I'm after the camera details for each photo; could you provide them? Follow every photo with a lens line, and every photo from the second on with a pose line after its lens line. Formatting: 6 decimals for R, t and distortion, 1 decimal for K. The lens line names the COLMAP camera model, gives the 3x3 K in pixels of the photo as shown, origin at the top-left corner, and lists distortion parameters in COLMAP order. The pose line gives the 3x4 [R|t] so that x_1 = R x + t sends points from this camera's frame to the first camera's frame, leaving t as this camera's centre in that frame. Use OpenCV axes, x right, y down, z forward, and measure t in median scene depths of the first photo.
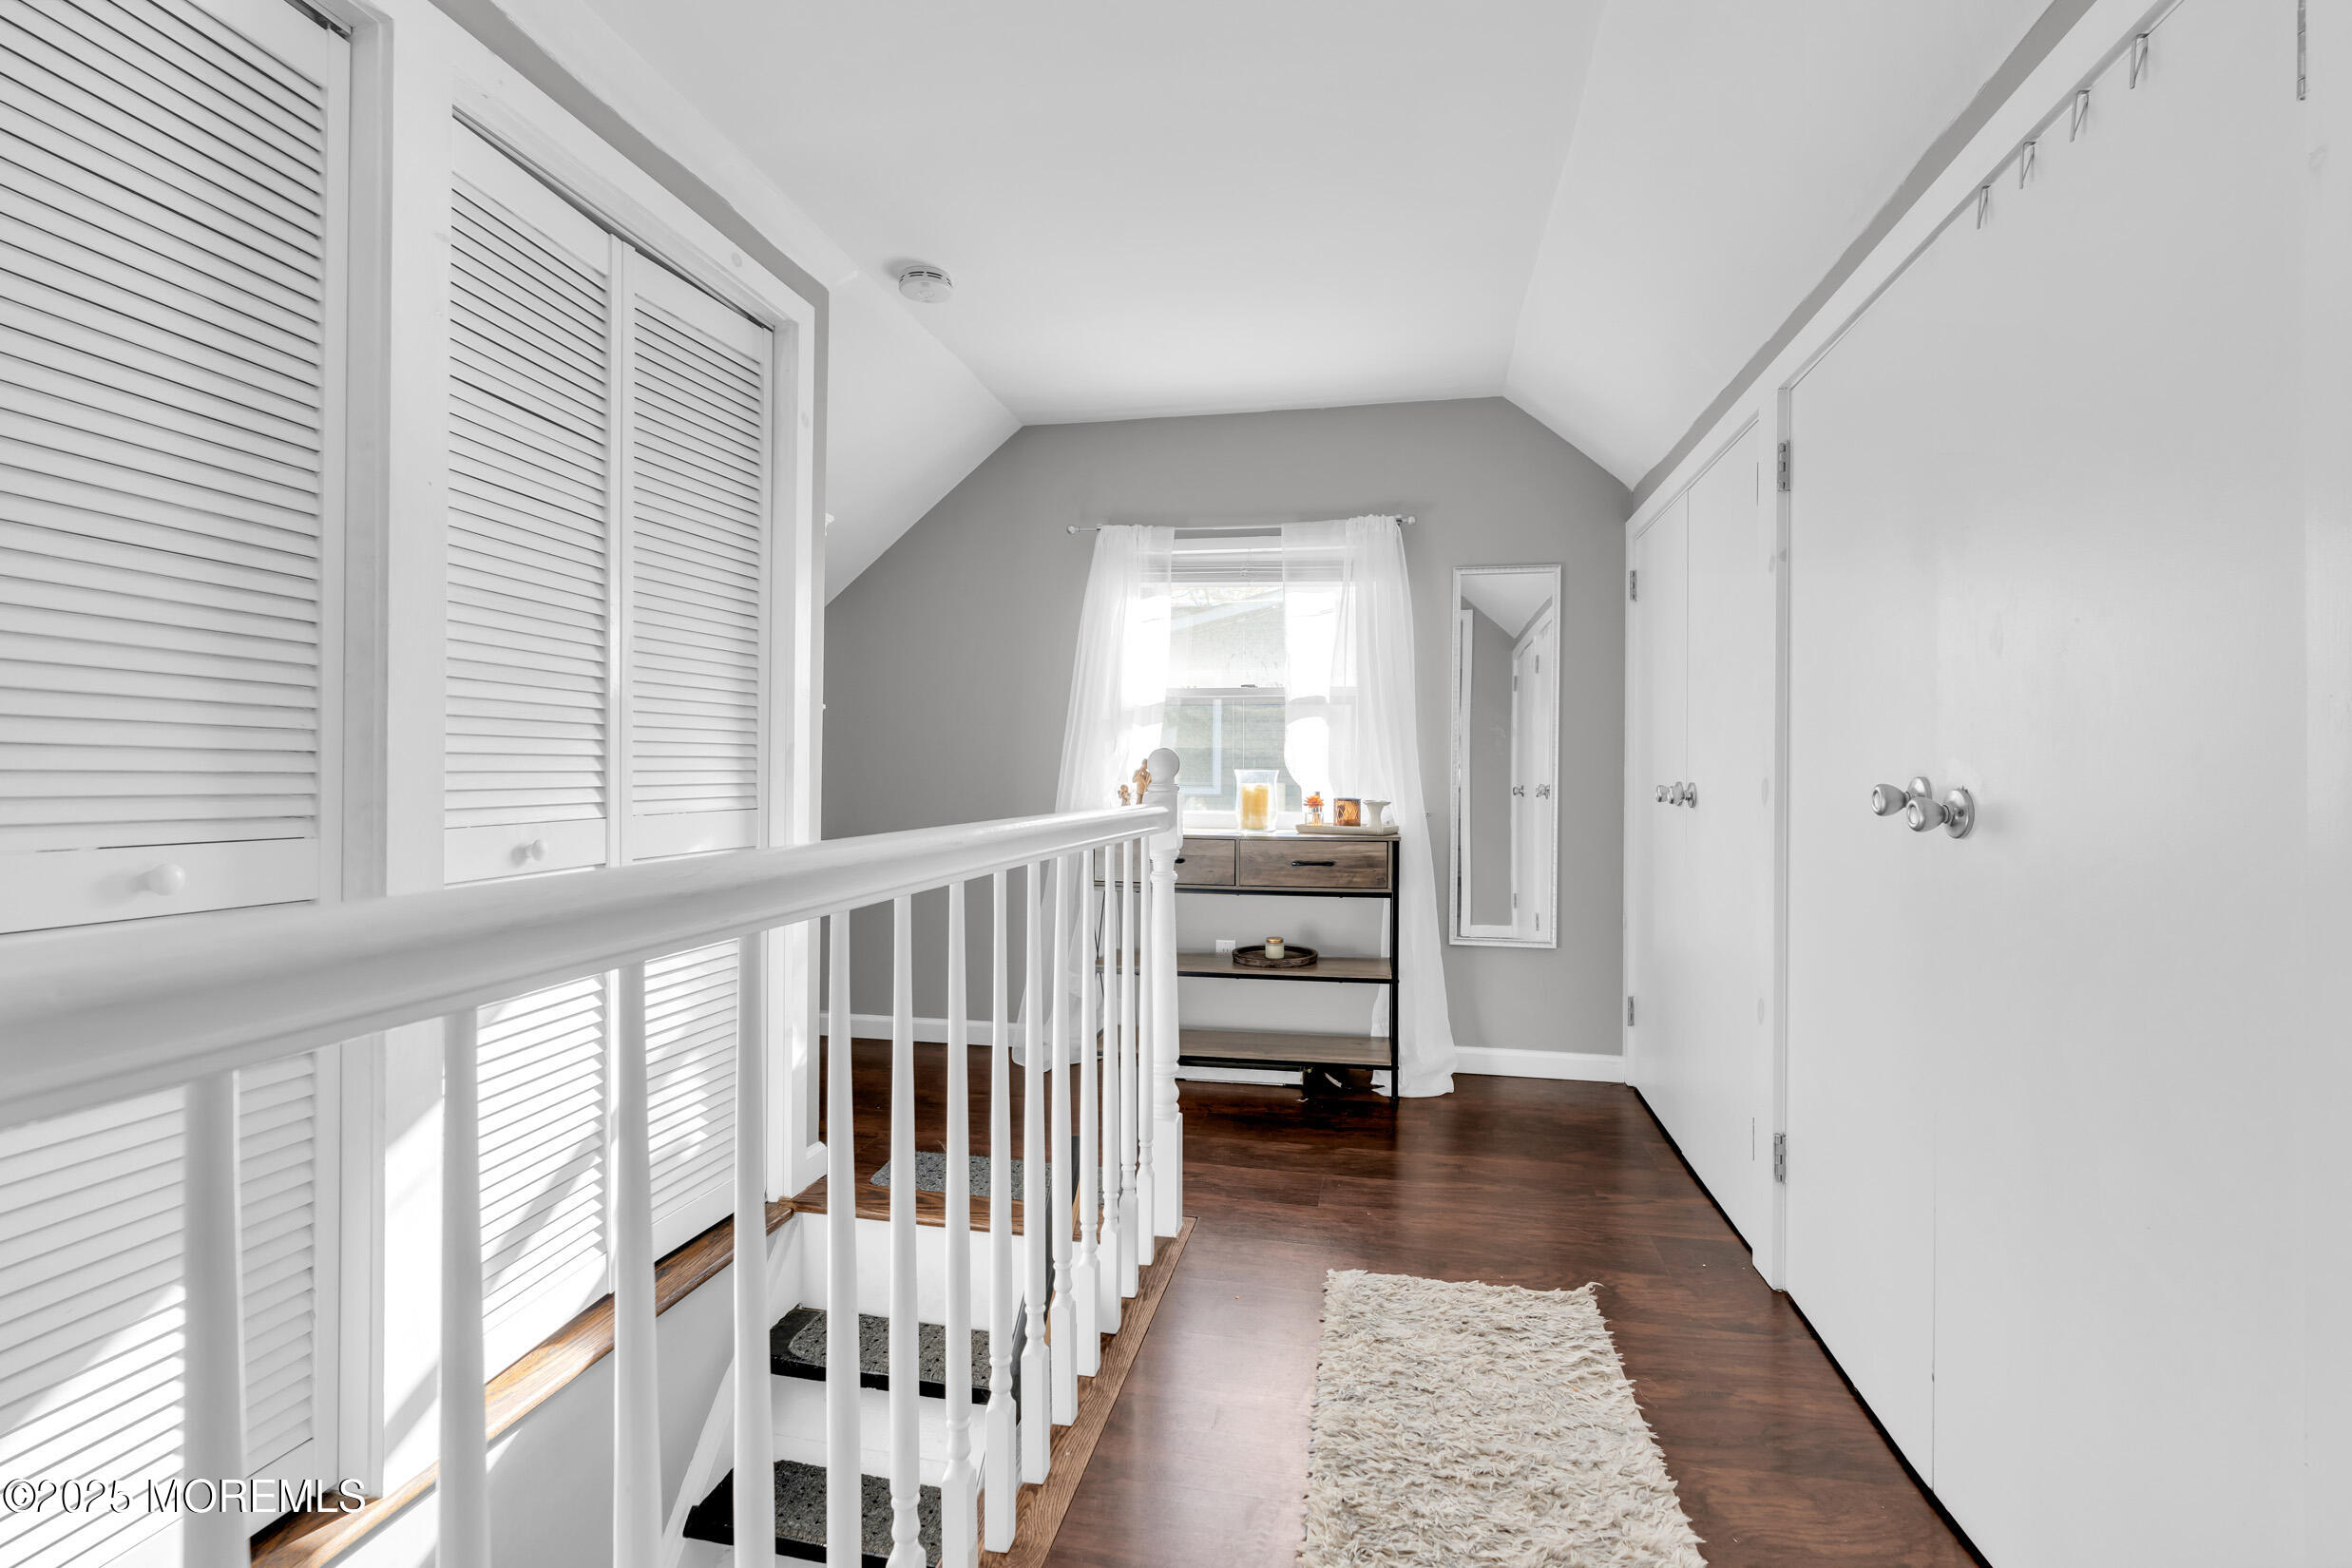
lens RADIAL K [[1048.3, 0, 1176.0], [0, 1048.3, 784.0], [0, 0, 1]] dist [-0.012491, 0.000676]
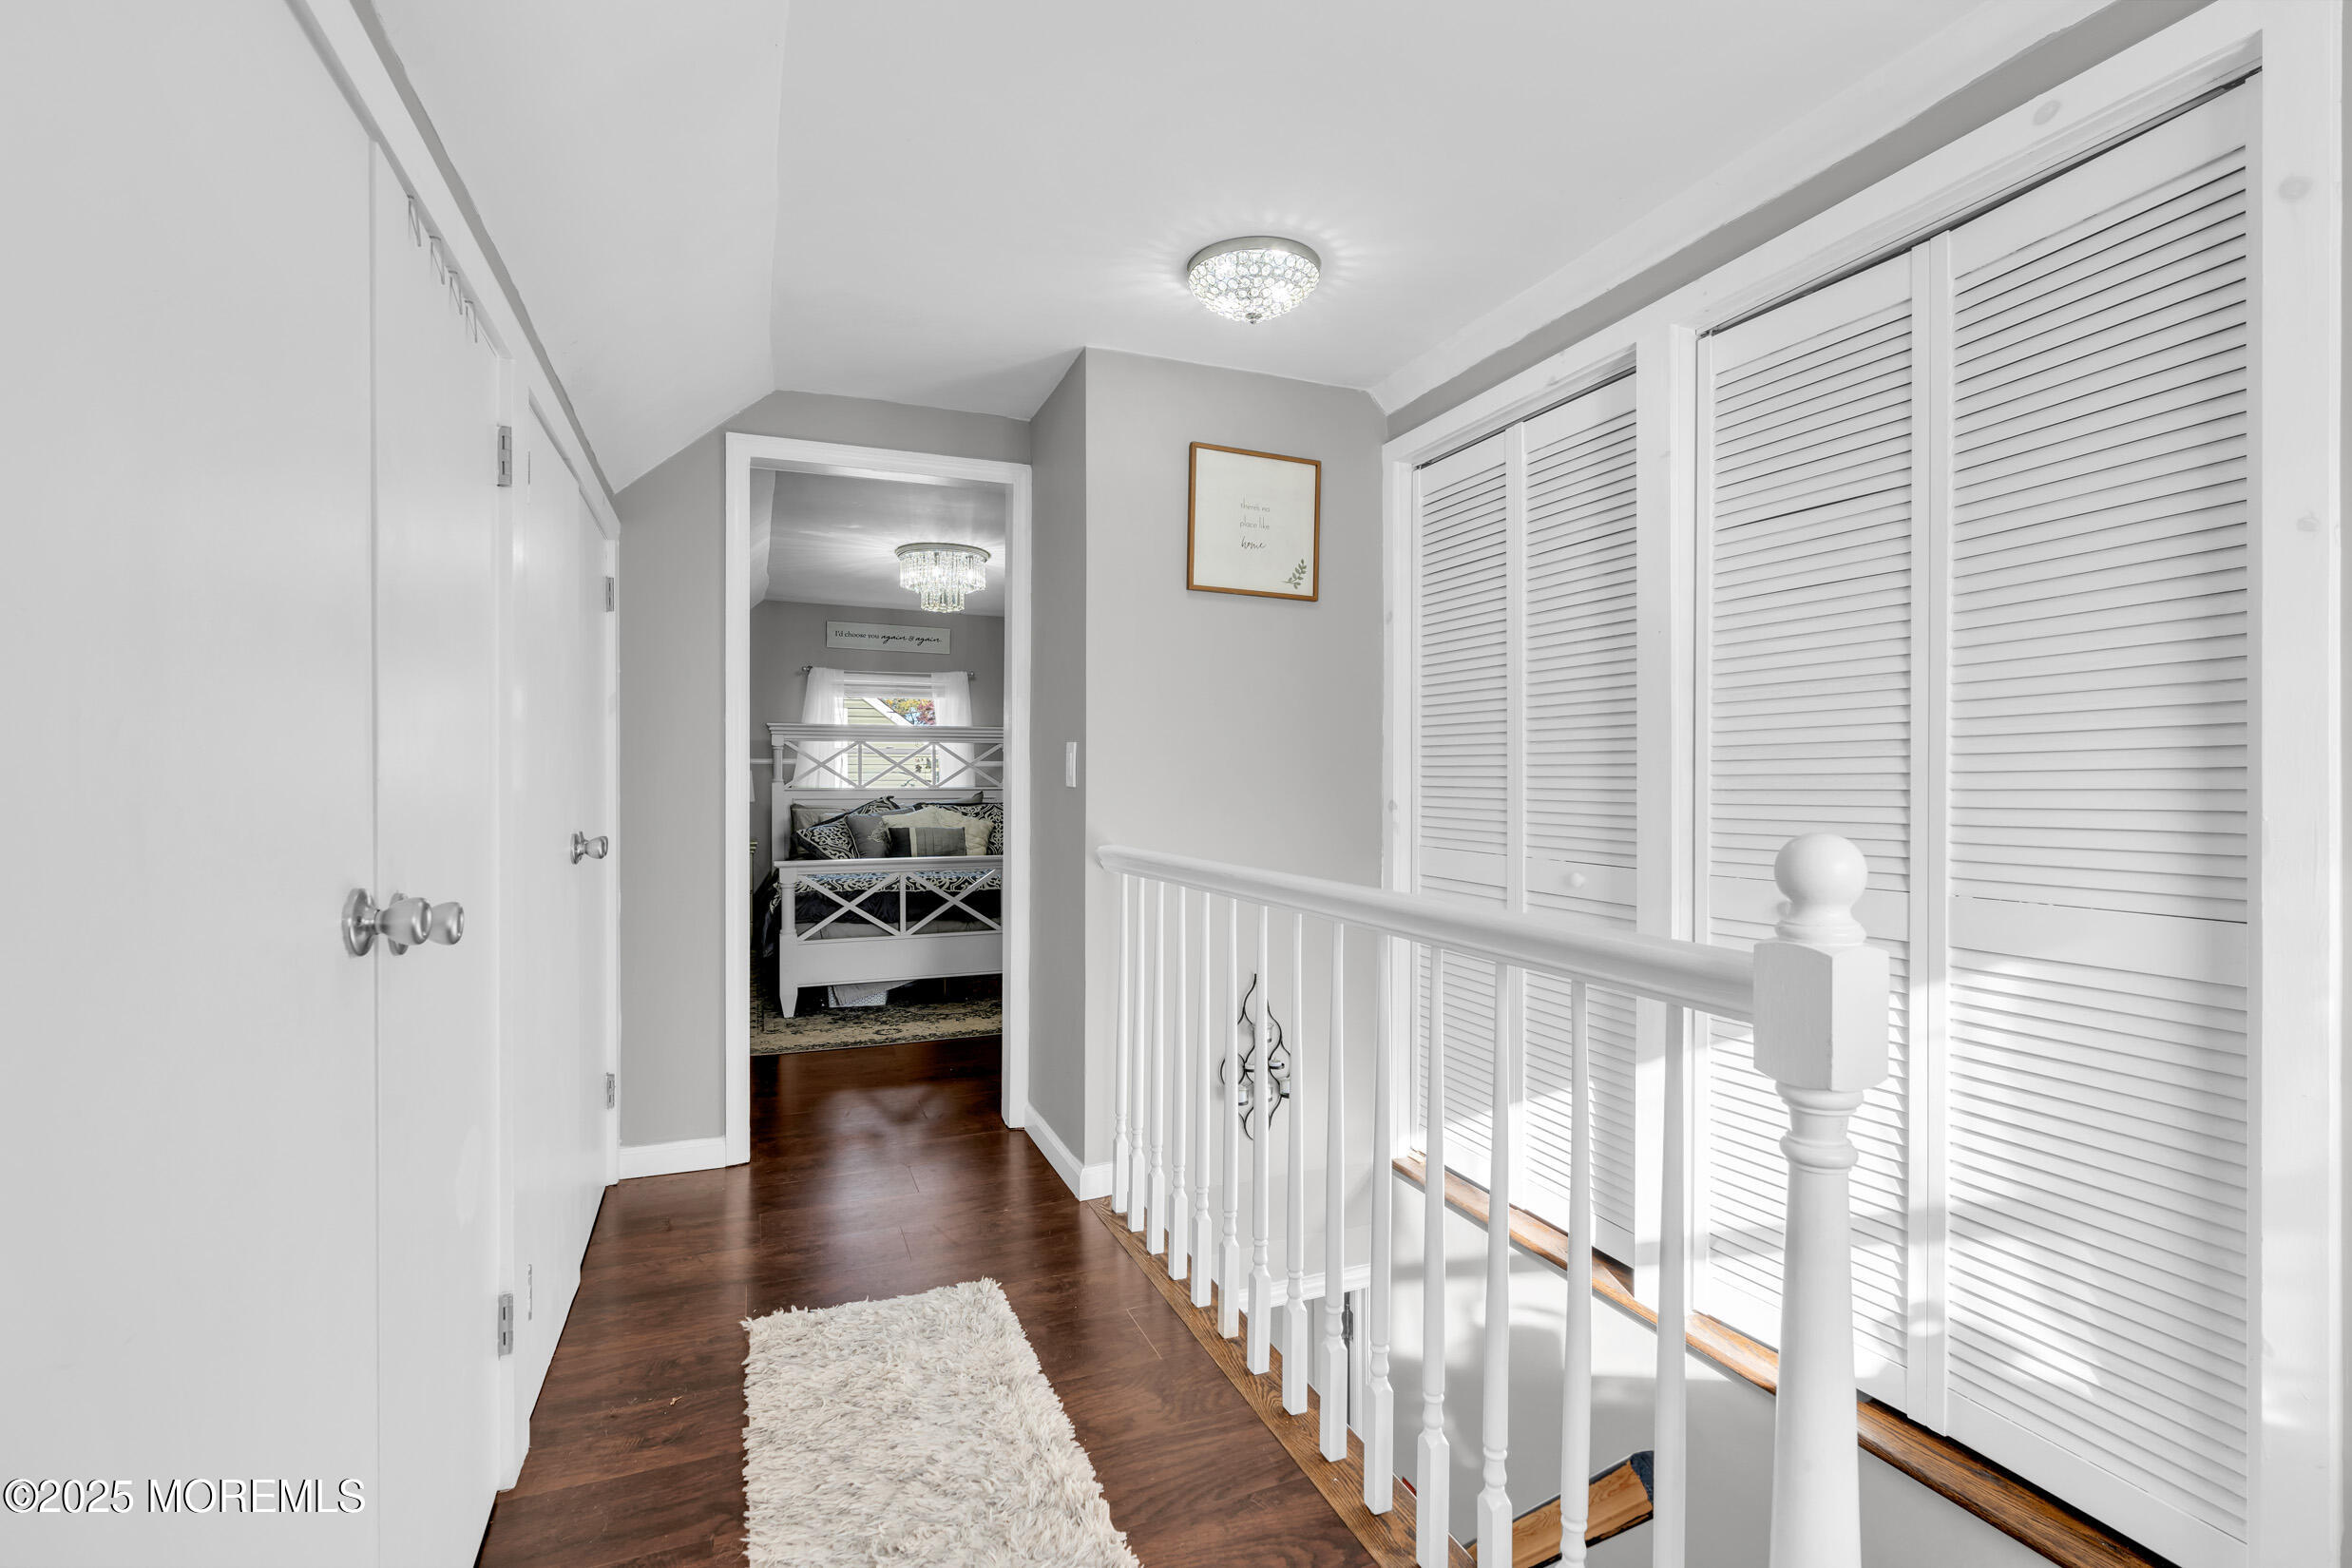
lens RADIAL K [[1048.3, 0, 1176.0], [0, 1048.3, 784.0], [0, 0, 1]] dist [-0.012491, 0.000676]
pose [[-0.836000, -0.005713, -0.548700, 0.492168], [-0.011981, 0.999897, 0.007844, -0.061199], [0.548599, 0.013132, -0.835982, 1.419416]]
